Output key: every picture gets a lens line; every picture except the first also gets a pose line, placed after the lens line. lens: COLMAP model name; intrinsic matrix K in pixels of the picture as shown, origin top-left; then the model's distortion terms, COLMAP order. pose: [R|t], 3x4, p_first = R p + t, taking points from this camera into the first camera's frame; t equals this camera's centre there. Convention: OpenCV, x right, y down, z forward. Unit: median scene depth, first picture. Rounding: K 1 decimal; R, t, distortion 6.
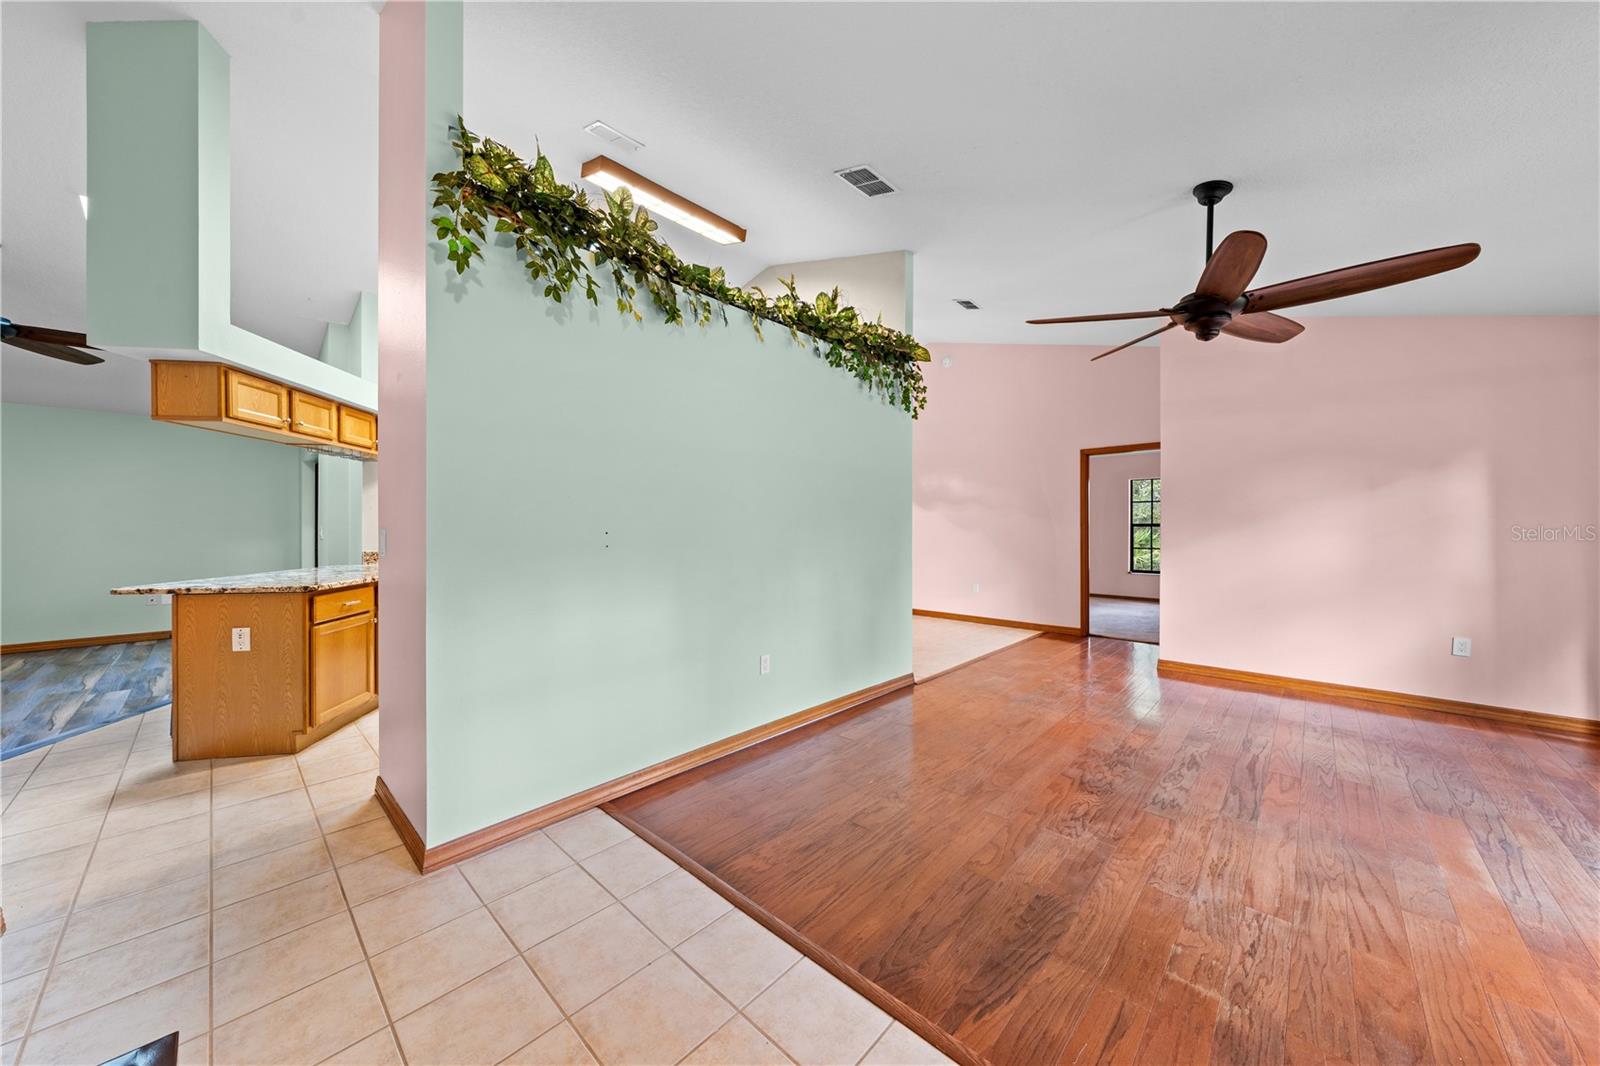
lens RADIAL K [[541.9, 0, 803.5], [0, 541.9, 529.4], [0, 0, 1]] dist [-0.003122, 0.000122]
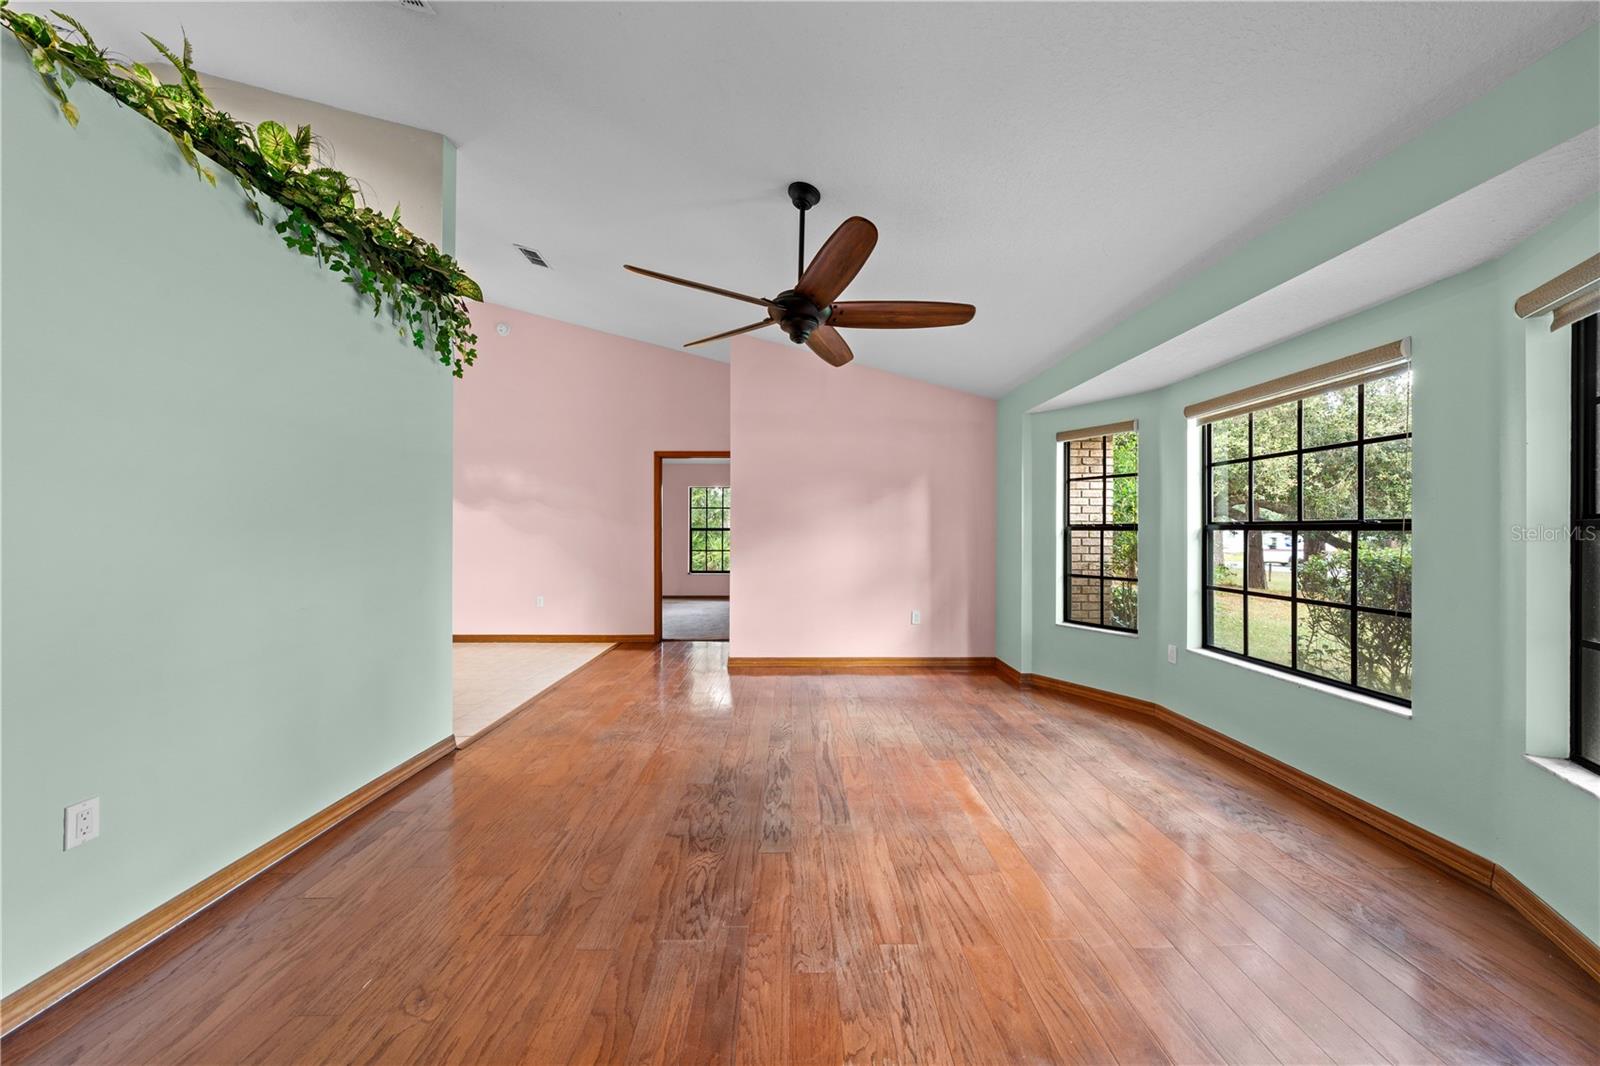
lens RADIAL K [[537.6, 0, 801.0], [0, 537.6, 531.2], [0, 0, 1]] dist [-0.004167, 0.000063]
pose [[0.715382, 0.003254, 0.698726, 0.042352], [-0.000436, 0.999991, -0.004211, 0.001269], [-0.698733, 0.002708, 0.715377, 0.210773]]
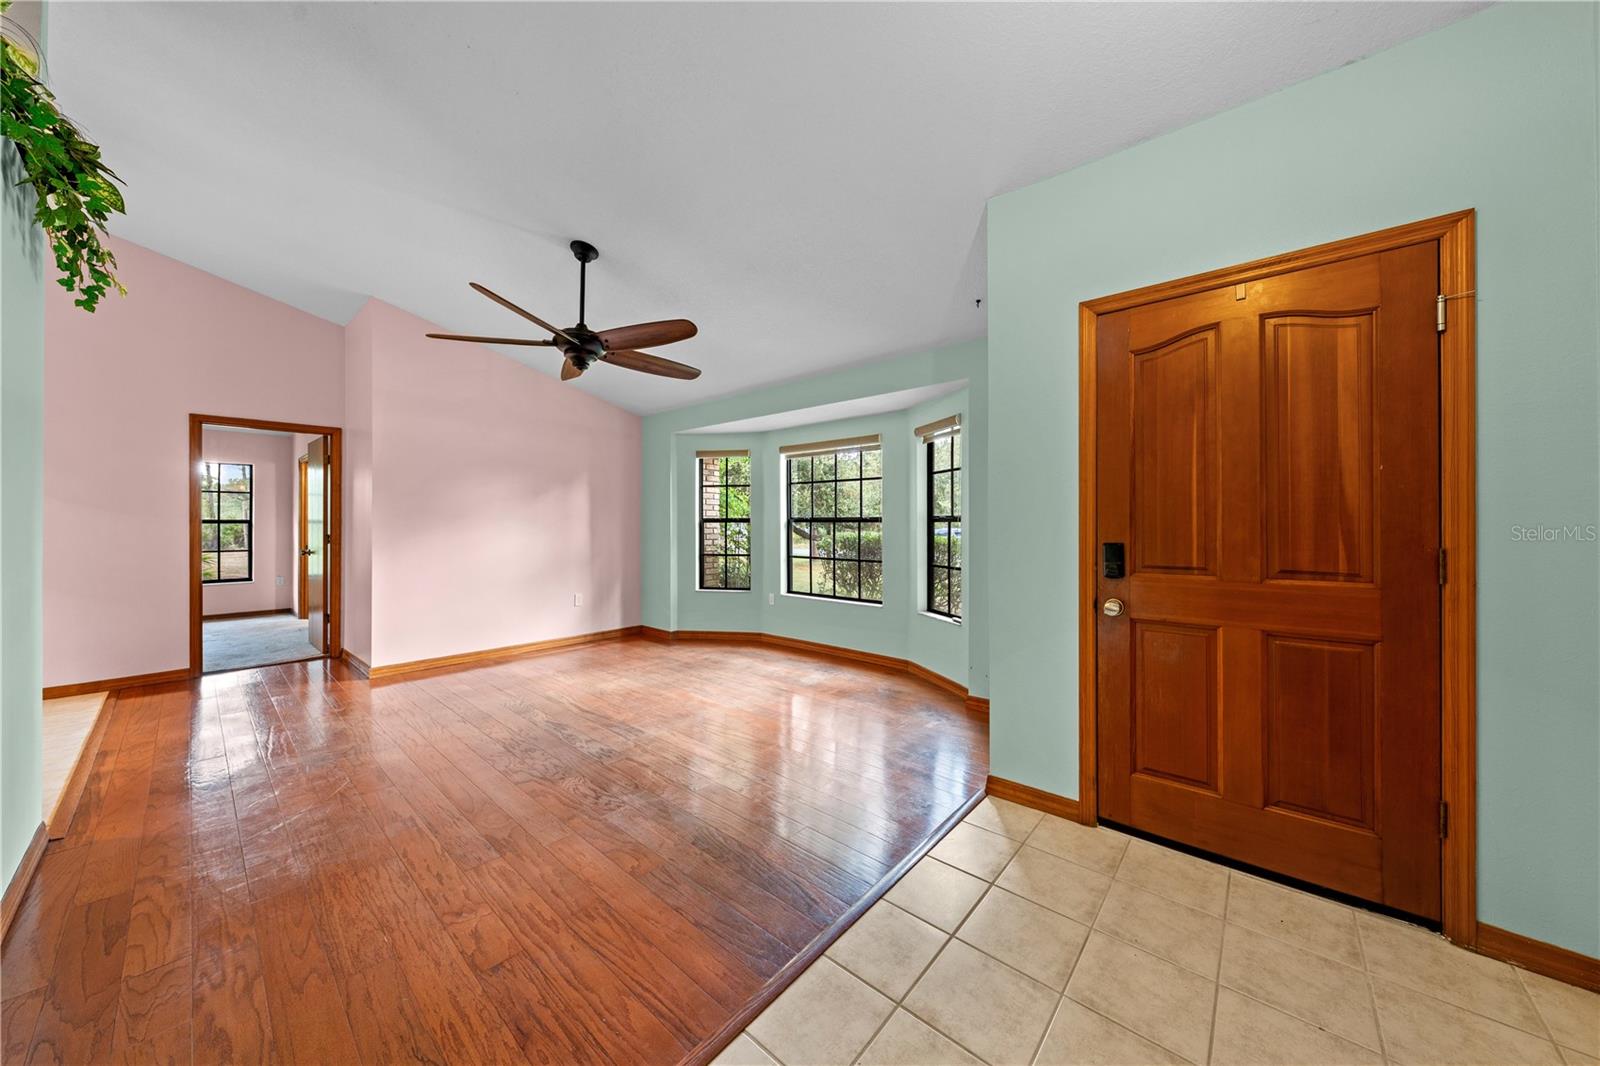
lens RADIAL K [[540.3, 0, 797.6], [0, 540.3, 524.8], [0, 0, 1]] dist [-0.012353, -0.000043]
pose [[-0.029406, -0.000065, 0.999568, -0.350531], [0.004730, 0.999989, 0.000204, 0.001642], [-0.999556, 0.004734, -0.029406, 0.397038]]
